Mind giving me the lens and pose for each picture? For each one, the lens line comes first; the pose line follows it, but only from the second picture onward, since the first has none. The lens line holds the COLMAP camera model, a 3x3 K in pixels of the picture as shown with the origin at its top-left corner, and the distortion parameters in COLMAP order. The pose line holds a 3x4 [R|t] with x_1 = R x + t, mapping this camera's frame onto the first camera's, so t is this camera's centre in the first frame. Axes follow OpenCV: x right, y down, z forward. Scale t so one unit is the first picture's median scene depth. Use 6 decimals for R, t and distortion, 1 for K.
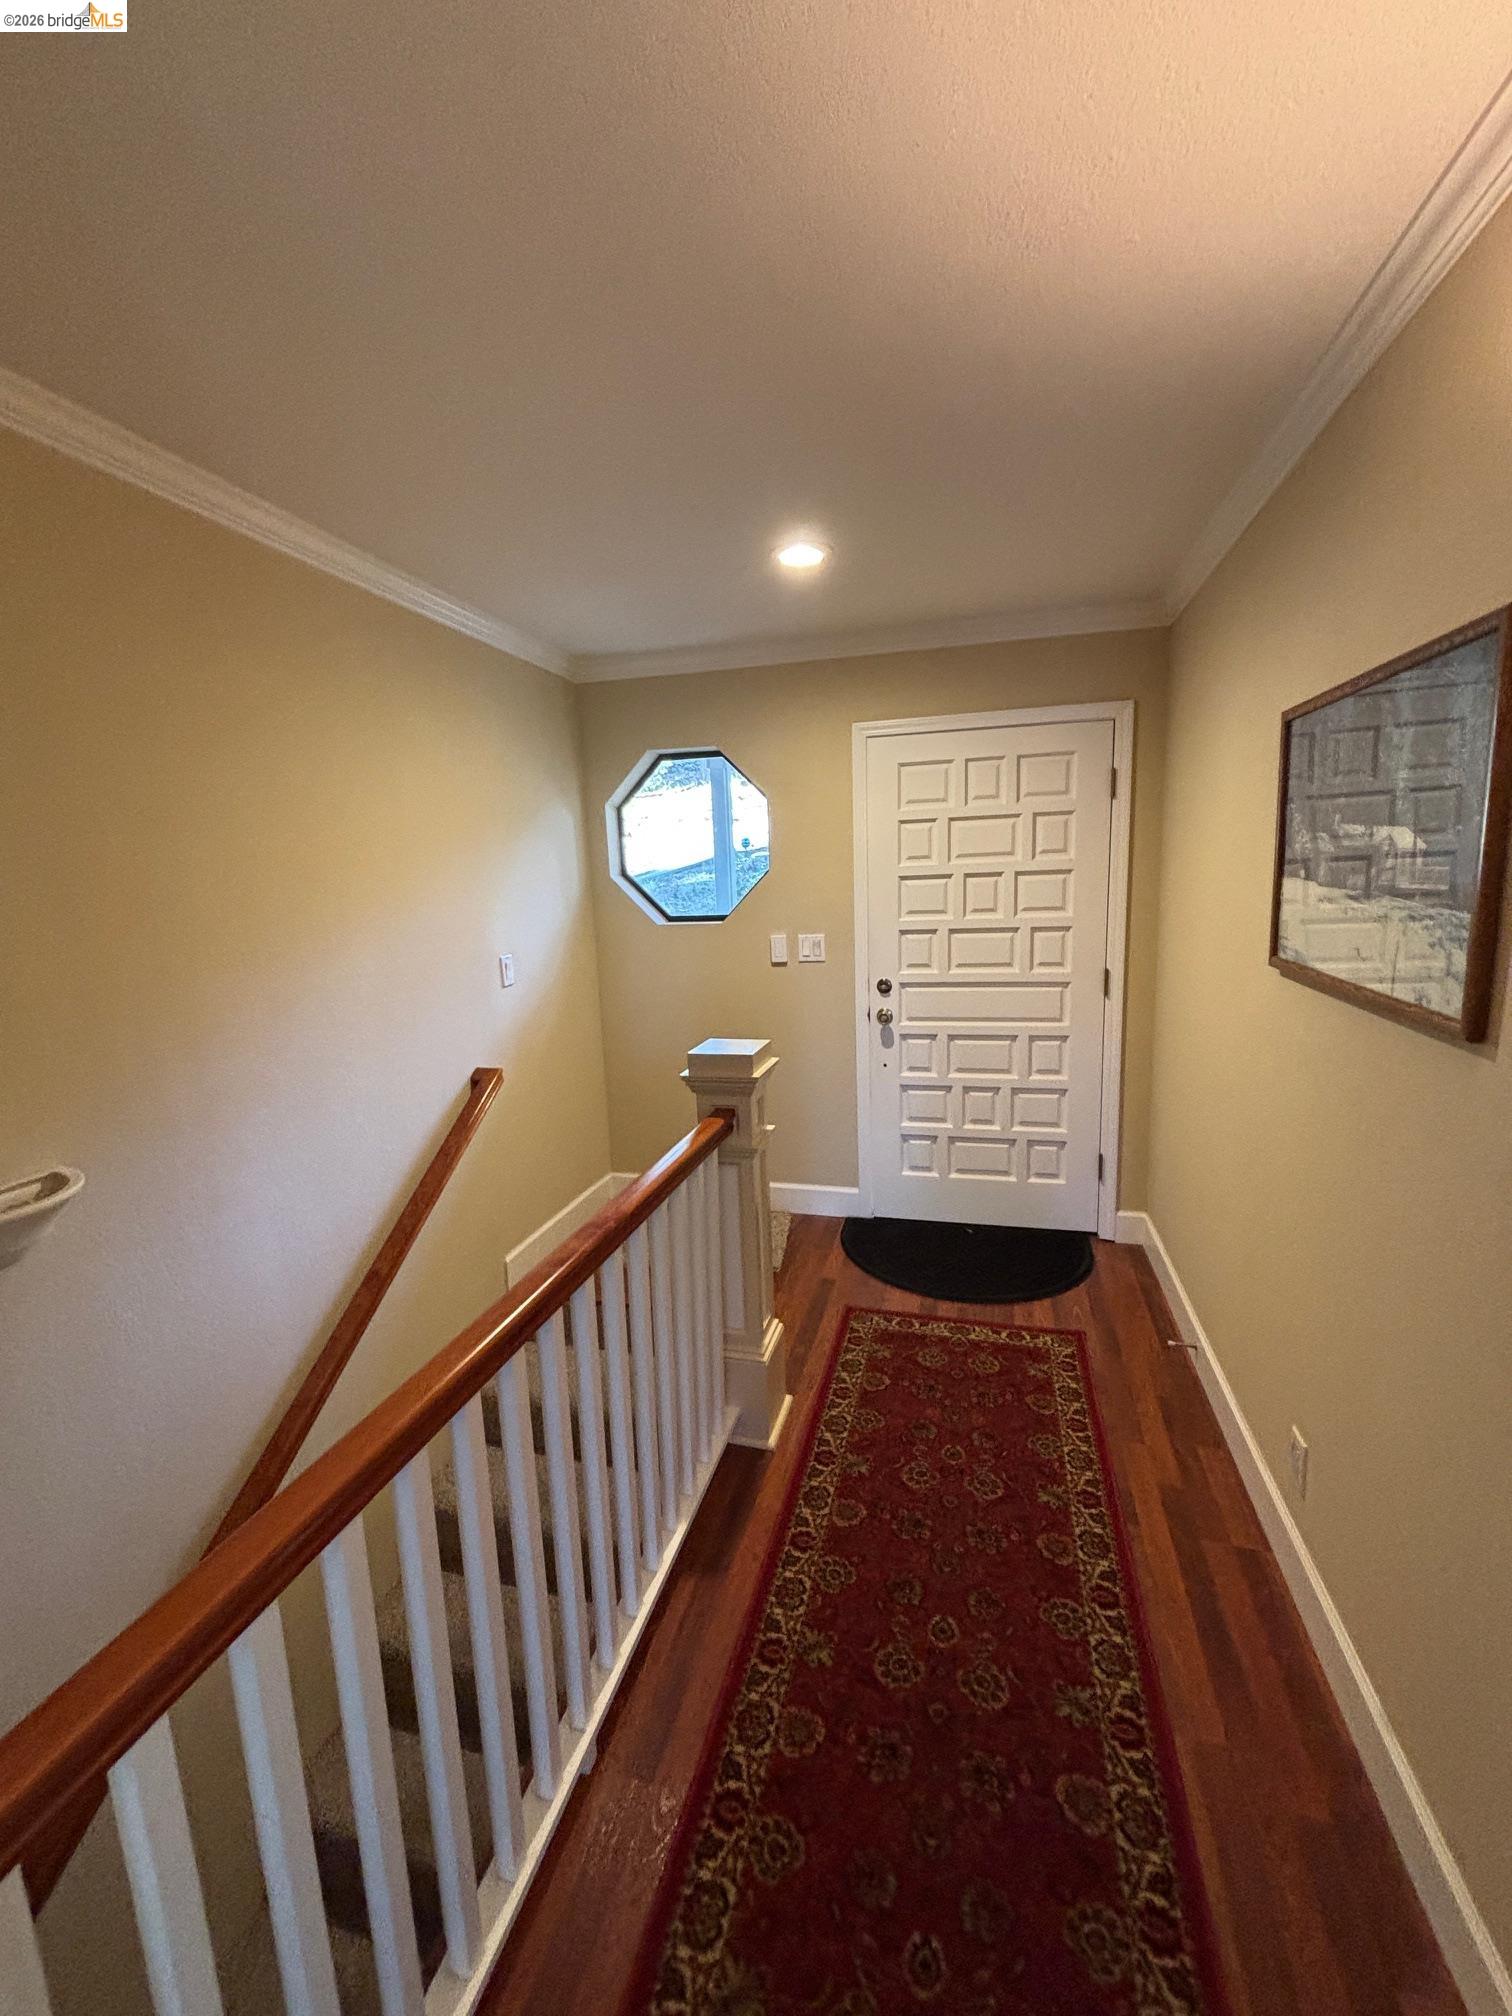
lens RADIAL K [[821.2, 0, 750.7], [0, 821.2, 1024.3], [0, 0, 1]] dist [0.017625, -0.002919]
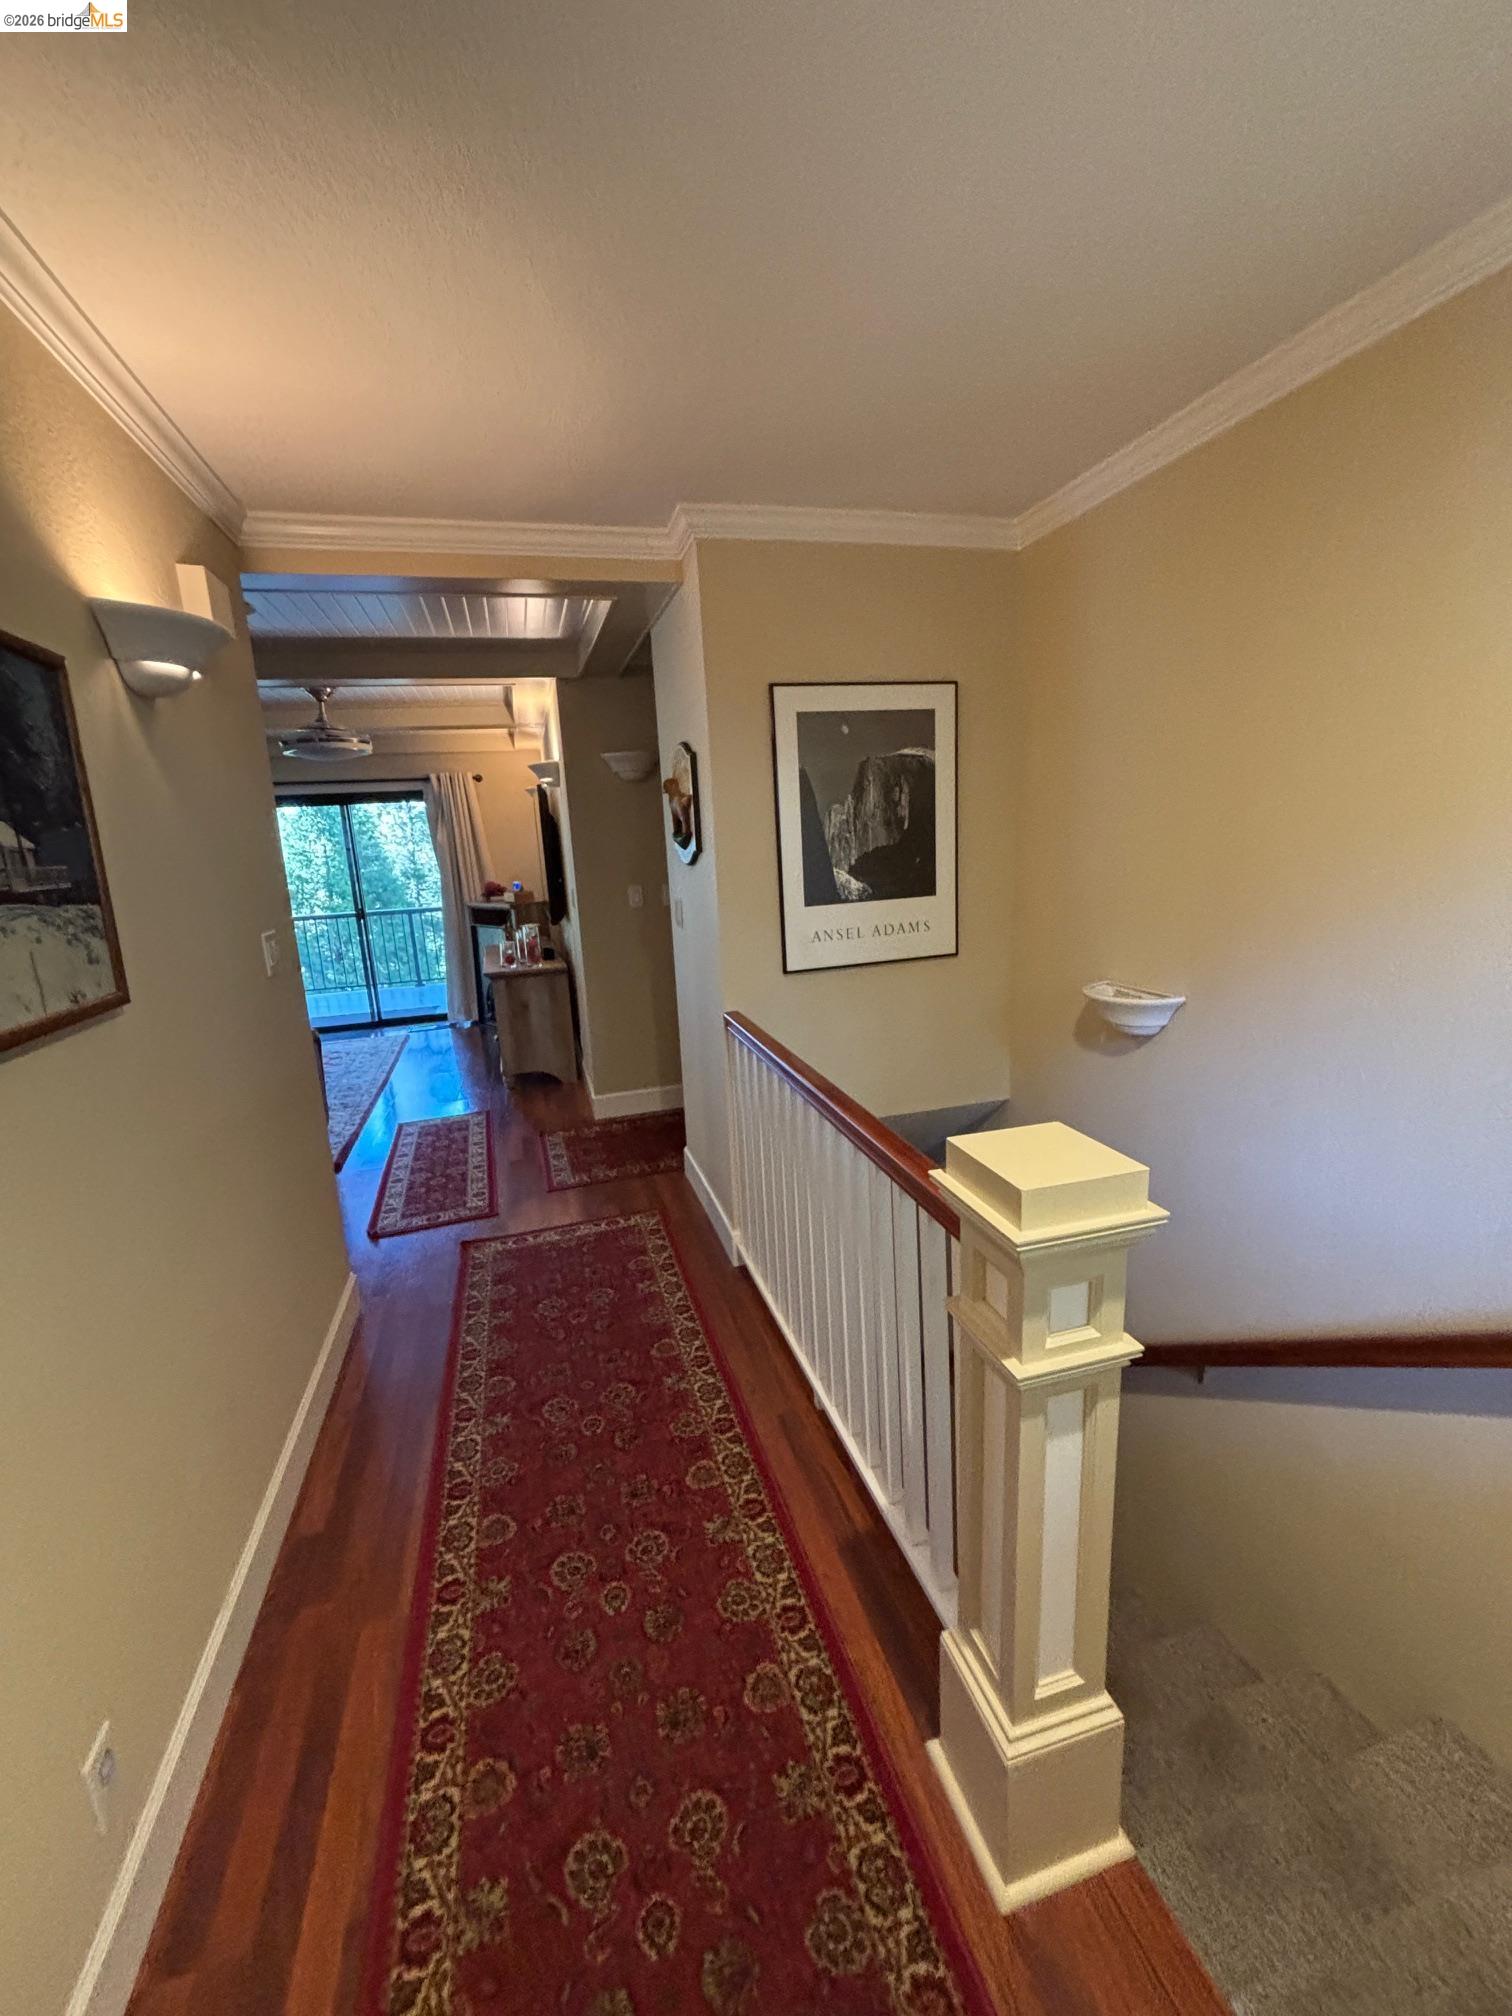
lens RADIAL K [[821.2, 0, 750.0], [0, 821.2, 993.5], [0, 0, 1]] dist [0.017625, -0.002919]
pose [[-0.848968, 0.167353, -0.501245, 0.438501], [-0.022090, 0.936461, 0.350075, -0.277748], [0.527982, 0.308275, -0.791329, 1.530191]]
